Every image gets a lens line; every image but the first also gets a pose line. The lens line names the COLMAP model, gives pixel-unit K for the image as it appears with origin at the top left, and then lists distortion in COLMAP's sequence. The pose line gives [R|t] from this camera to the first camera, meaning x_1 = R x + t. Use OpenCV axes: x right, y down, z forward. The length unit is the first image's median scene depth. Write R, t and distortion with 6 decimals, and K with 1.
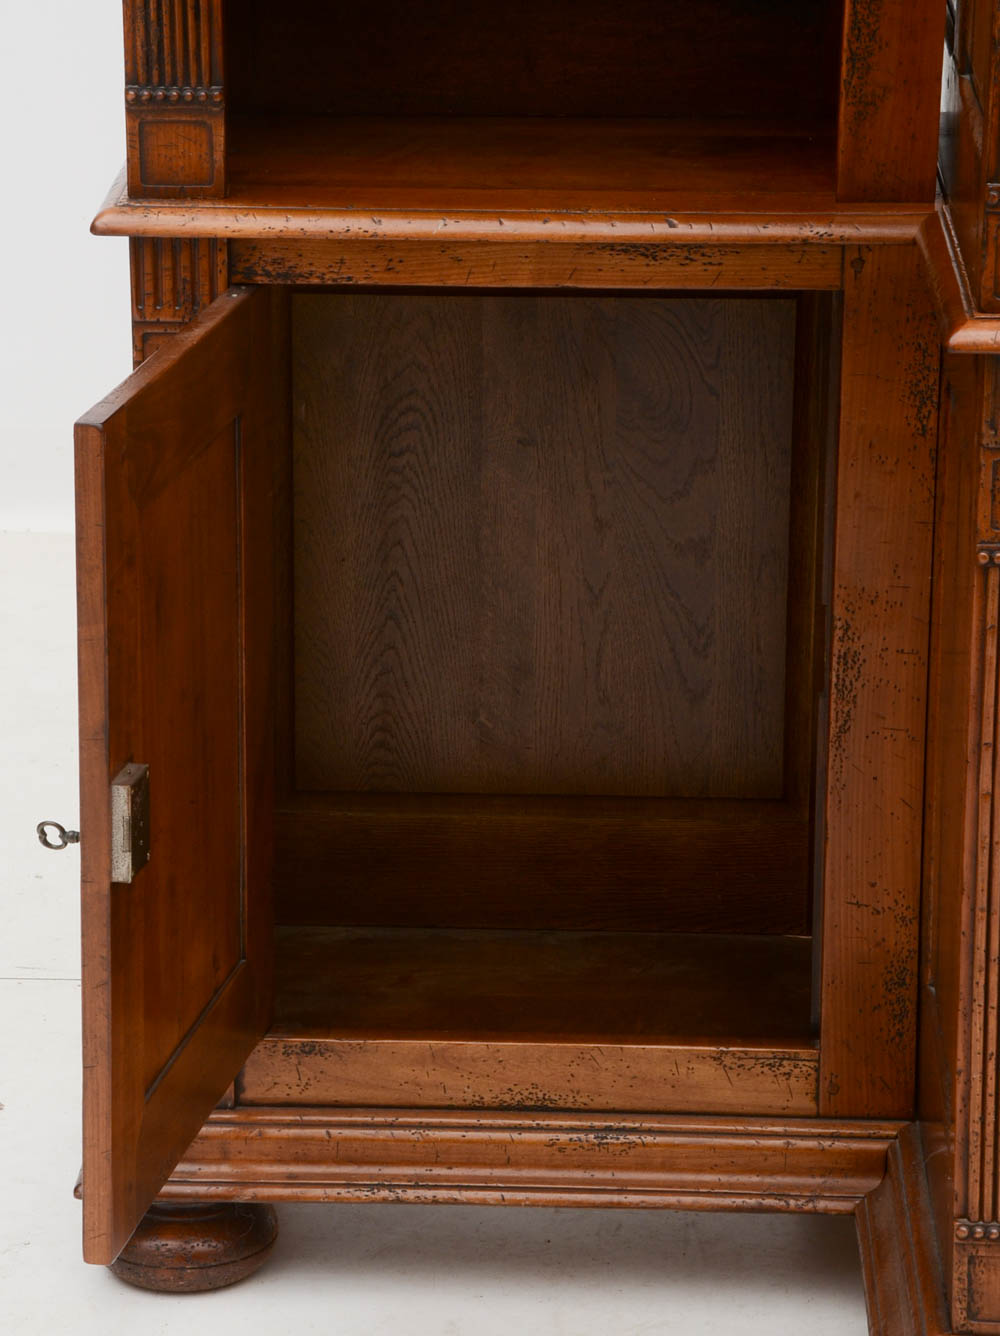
lens RADIAL K [[4512.2, 0, 457.7], [0, 4512.2, 638.2], [0, 0, 1]] dist [0.691592, 0.228952]
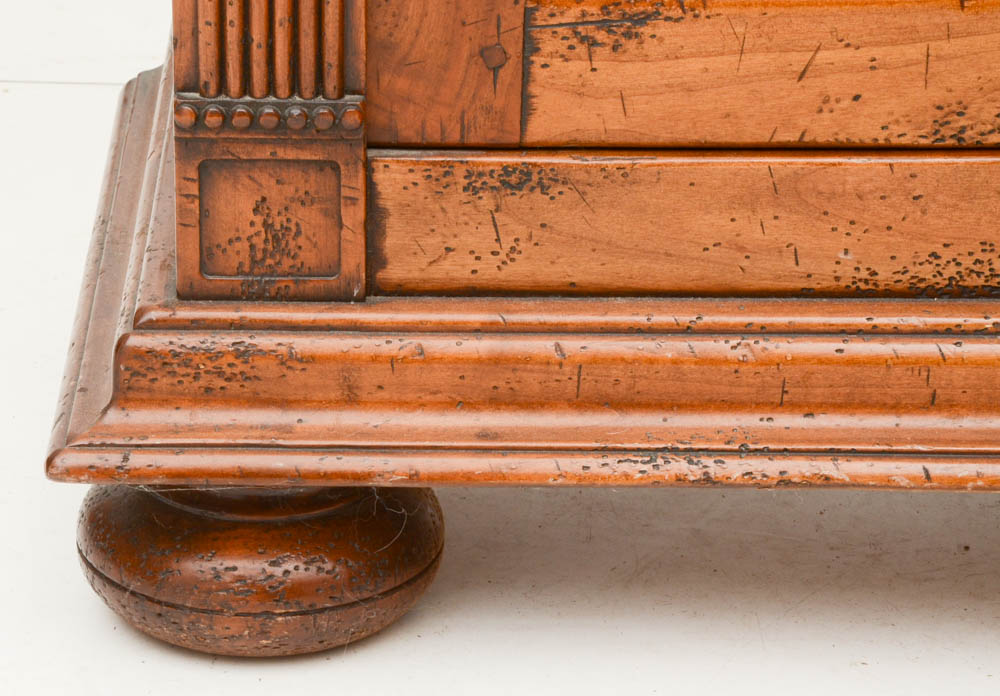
lens RADIAL K [[4183.8, 0, 411.0], [0, 4183.8, 359.9], [0, 0, 1]] dist [0.951725, 2.885908]
pose [[0.999482, -0.013144, 0.029367, -0.057858], [0.009678, 0.993295, 0.115202, 0.057898], [-0.030684, -0.114858, 0.992908, 0.552406]]
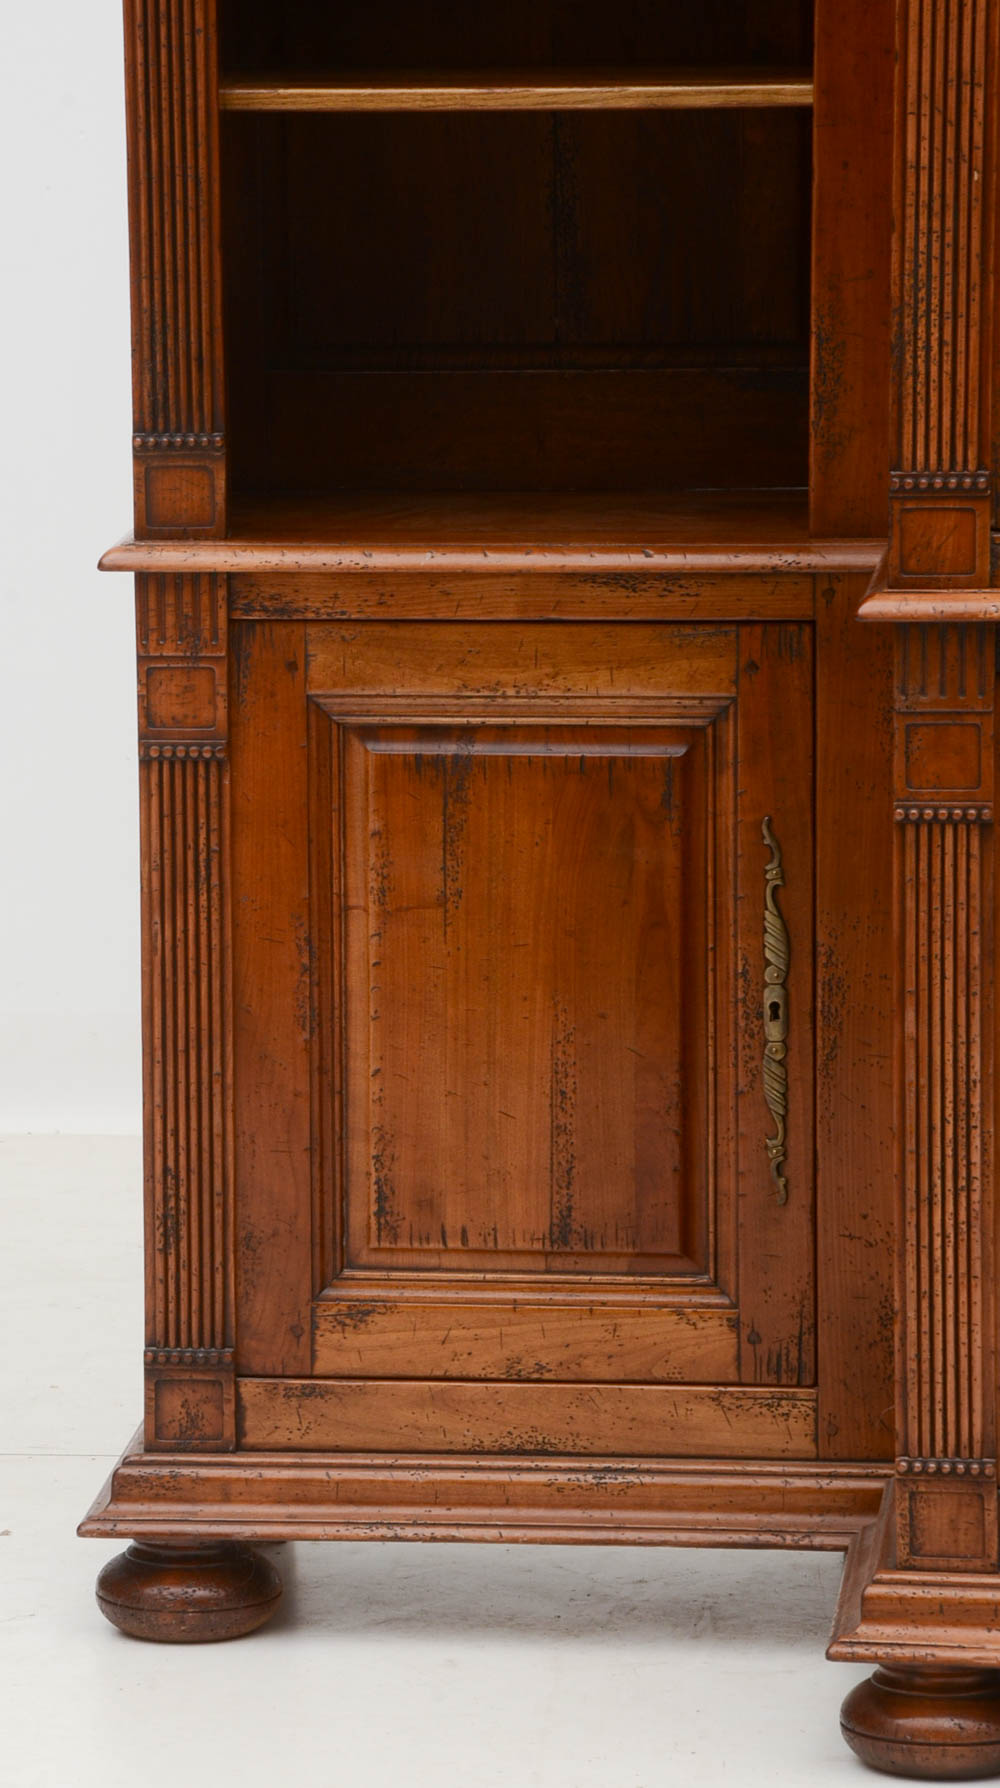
lens RADIAL K [[8704.1, 0, 333.1], [0, 8704.1, 892.4], [0, 0, 1]] dist [1.463236, 2.681339]
pose [[0.997495, -0.004187, -0.070609, 0.109750], [-0.006191, 0.989249, -0.146113, 0.264453], [0.070462, 0.146184, 0.986745, -0.926014]]
